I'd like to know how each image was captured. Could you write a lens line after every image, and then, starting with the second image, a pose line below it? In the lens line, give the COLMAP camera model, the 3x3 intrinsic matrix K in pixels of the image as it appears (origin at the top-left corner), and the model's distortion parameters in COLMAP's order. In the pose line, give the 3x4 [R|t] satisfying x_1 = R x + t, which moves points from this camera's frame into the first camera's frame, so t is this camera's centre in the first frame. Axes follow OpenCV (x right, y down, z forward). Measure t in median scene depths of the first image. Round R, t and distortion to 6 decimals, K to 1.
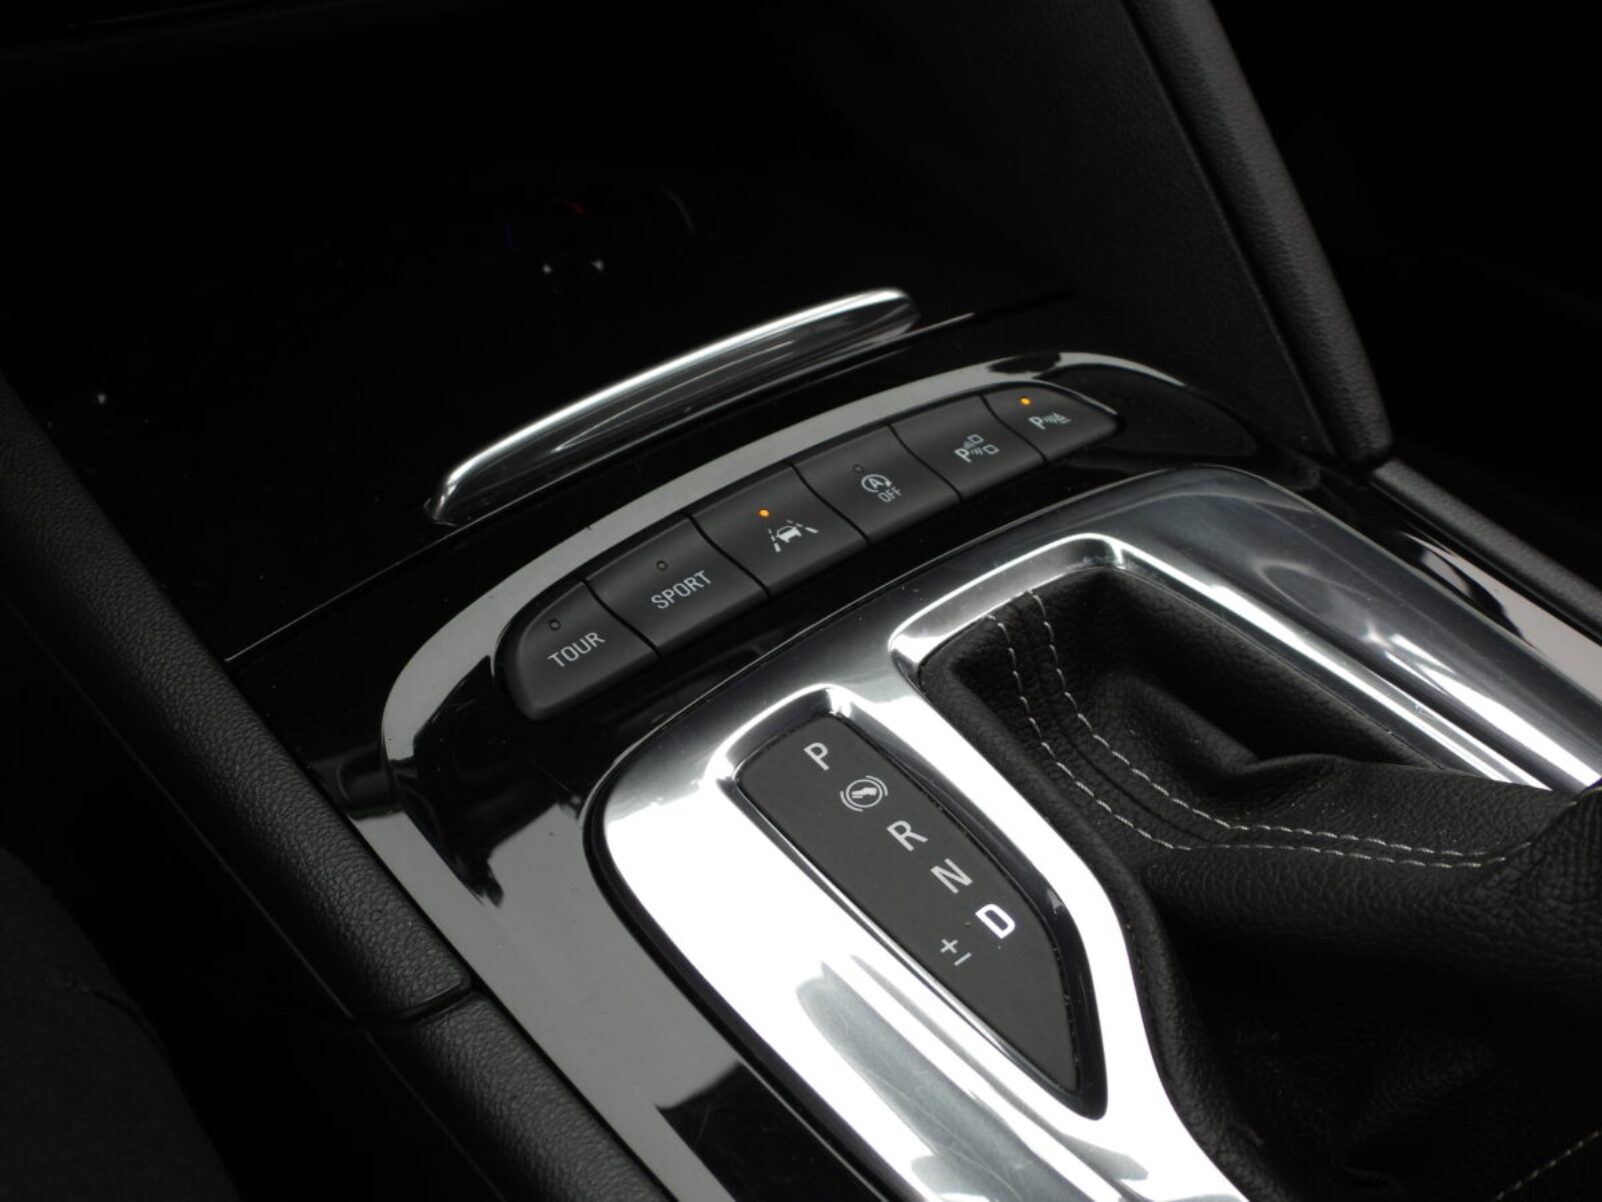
lens RADIAL K [[1664.6, 0, 801.0], [0, 1664.6, 601.0], [0, 0, 1]] dist [-0.011743, -0.004888]
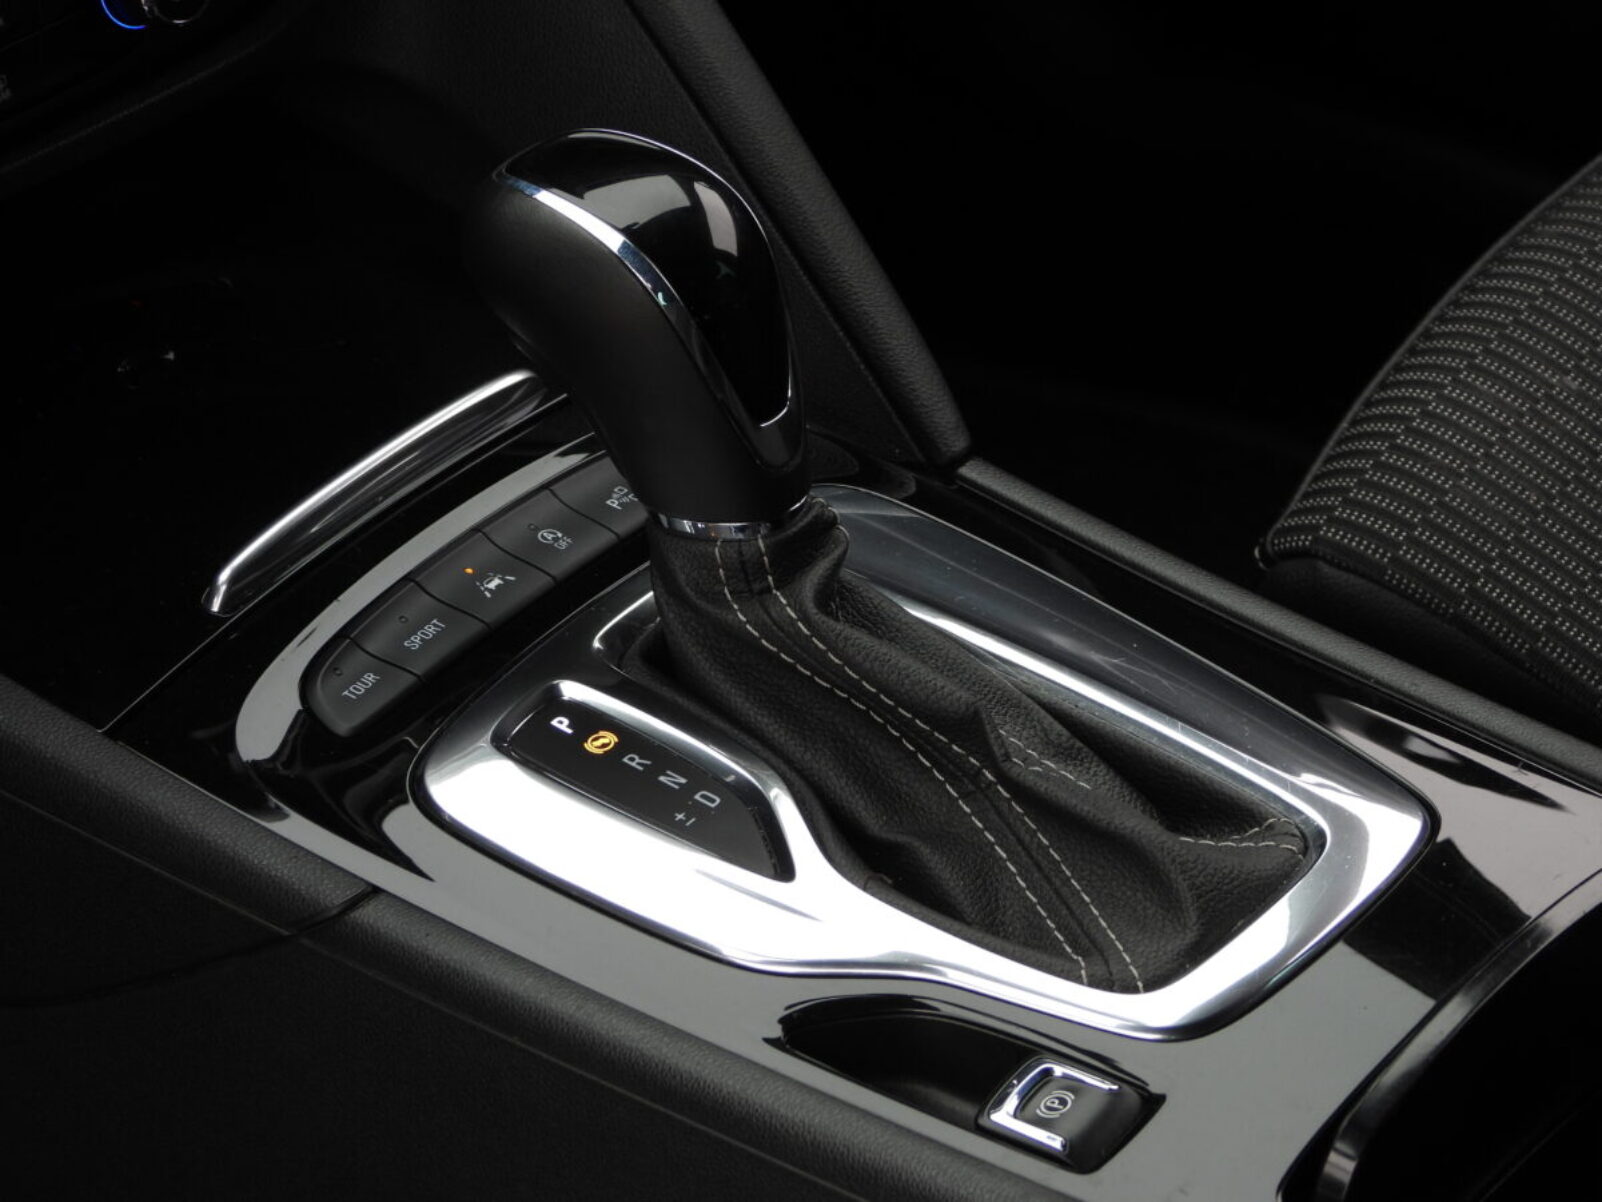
lens RADIAL K [[5379.7, 0, 801.0], [0, 5379.7, 601.0], [0, 0, 1]] dist [-0.125119, -0.404440]
pose [[0.971423, -0.141833, 0.190317, -0.556102], [0.159082, 0.984134, -0.078570, 0.328518], [-0.176154, 0.106601, 0.978574, -3.006550]]
